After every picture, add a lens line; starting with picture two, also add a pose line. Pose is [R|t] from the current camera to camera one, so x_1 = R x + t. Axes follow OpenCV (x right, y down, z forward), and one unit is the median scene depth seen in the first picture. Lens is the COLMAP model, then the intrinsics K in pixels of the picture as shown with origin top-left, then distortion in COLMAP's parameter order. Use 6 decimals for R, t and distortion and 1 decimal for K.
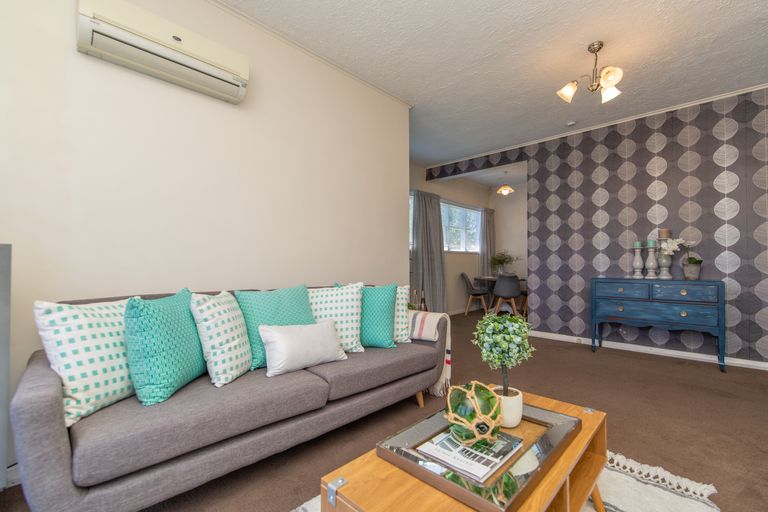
lens RADIAL K [[337.1, 0, 384.6], [0, 337.1, 265.9], [0, 0, 1]] dist [0.000166, -0.000034]
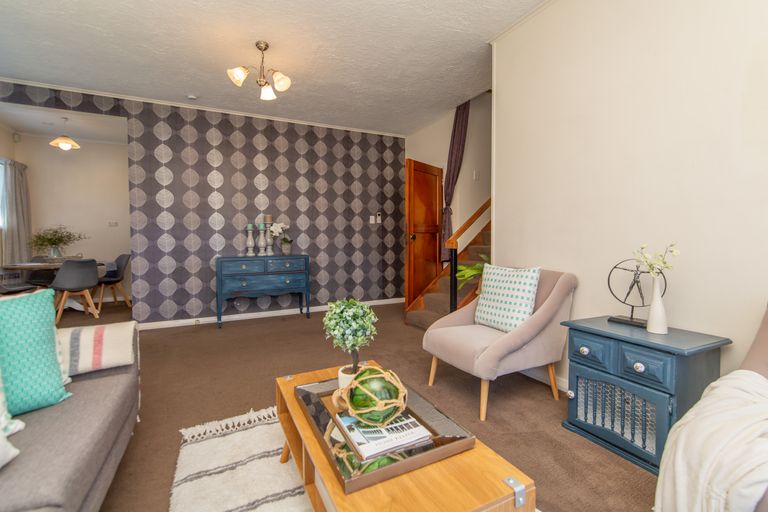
lens RADIAL K [[336.2, 0, 384.0], [0, 336.2, 256.0], [0, 0, 1]] dist [-0.012748, 0.000460]
pose [[0.329505, -0.042955, 0.943176, -0.178535], [0.015180, 0.999076, 0.040198, -0.001653], [-0.944032, 0.001072, 0.329853, 0.180156]]
